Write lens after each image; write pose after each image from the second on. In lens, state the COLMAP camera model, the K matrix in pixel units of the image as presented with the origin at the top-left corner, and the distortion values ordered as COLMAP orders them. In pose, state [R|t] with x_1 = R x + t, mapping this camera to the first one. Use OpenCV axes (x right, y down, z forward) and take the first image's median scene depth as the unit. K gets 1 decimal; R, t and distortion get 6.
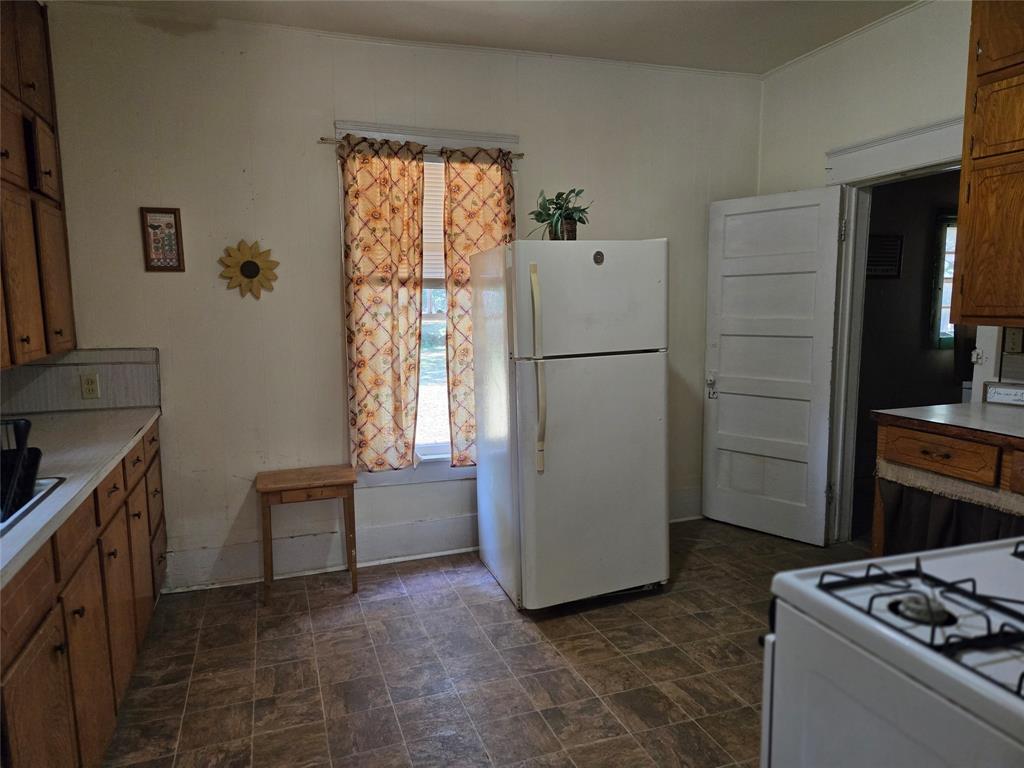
lens RADIAL K [[706.0, 0, 512.0], [0, 706.0, 384.0], [0, 0, 1]] dist [0.089153, -0.077392]
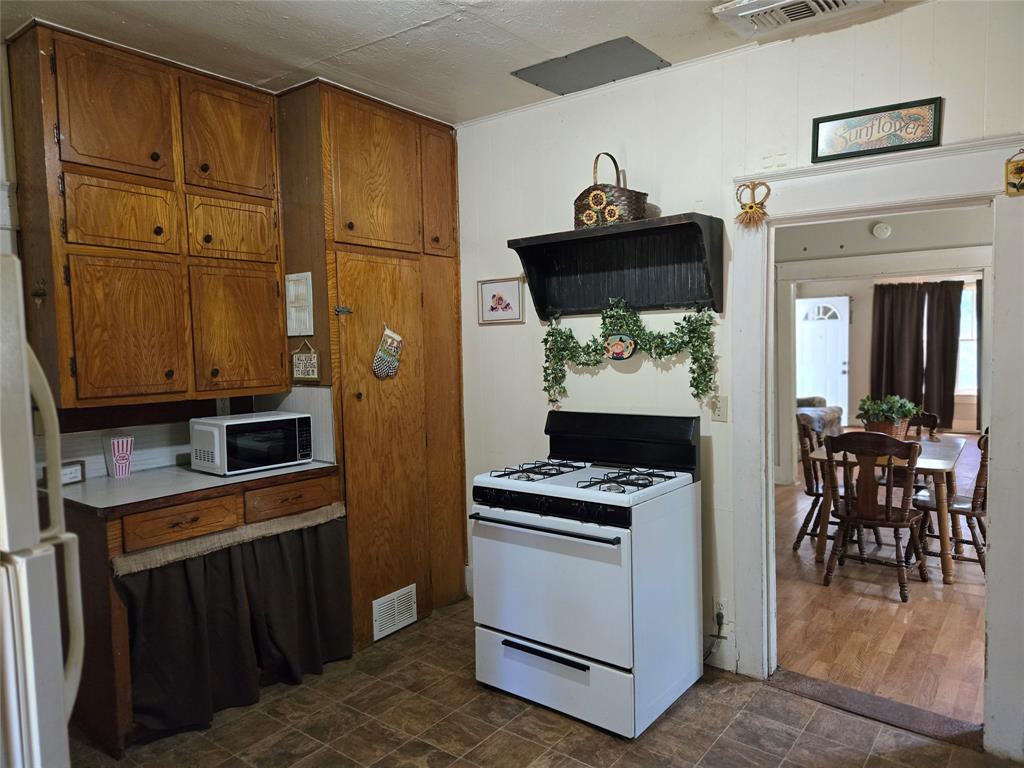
lens RADIAL K [[706.0, 0, 512.0], [0, 706.0, 384.0], [0, 0, 1]] dist [0.089153, -0.077392]
pose [[-0.548732, -0.023793, 0.835660, -0.542453], [0.129183, 0.985175, 0.112878, -0.155881], [-0.825957, 0.169893, -0.537524, 1.085237]]
